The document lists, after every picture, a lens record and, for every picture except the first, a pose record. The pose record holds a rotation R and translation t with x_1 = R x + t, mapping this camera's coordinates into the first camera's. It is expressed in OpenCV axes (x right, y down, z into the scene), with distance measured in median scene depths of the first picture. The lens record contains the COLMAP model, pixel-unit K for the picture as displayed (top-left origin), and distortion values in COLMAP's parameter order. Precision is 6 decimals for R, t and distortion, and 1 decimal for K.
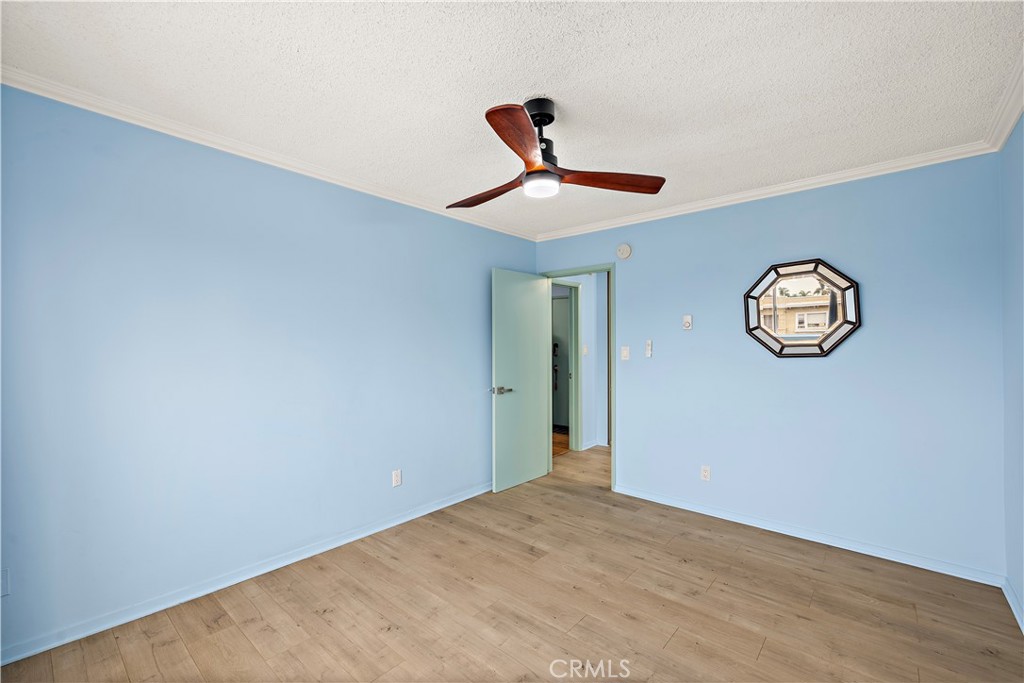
lens RADIAL K [[432.1, 0, 513.1], [0, 432.1, 338.7], [0, 0, 1]] dist [-0.001689, -0.000288]
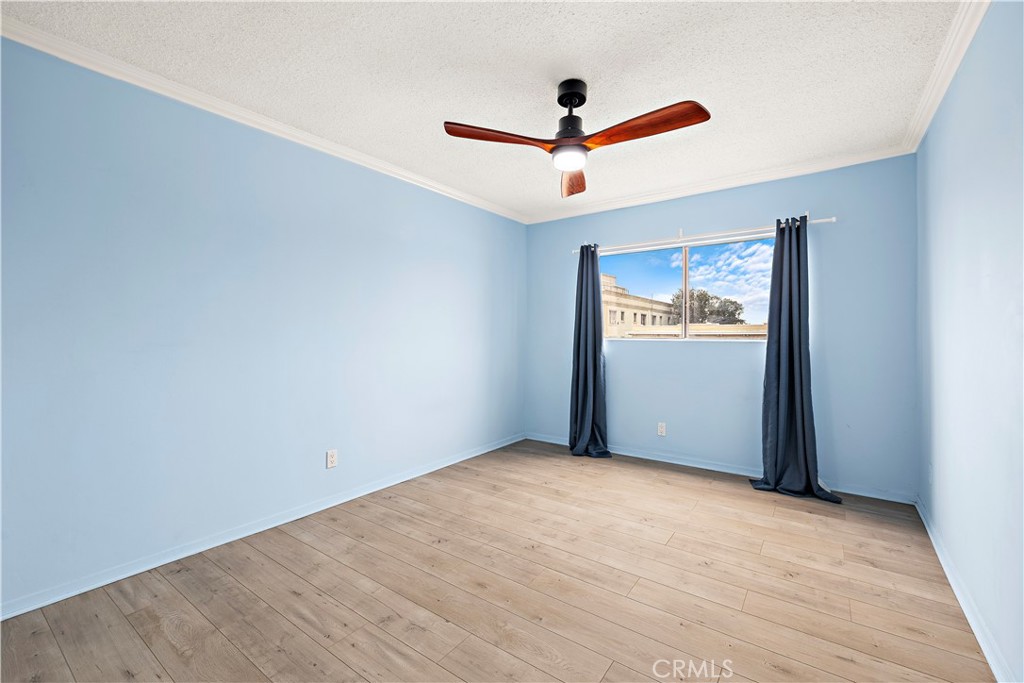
lens RADIAL K [[432.1, 0, 505.5], [0, 432.1, 334.0], [0, 0, 1]] dist [-0.001689, -0.000288]
pose [[-0.997244, -0.002644, -0.074139, 0.279828], [-0.001394, 0.999856, -0.016916, 0.096354], [0.074173, -0.016766, -0.997104, 1.887173]]
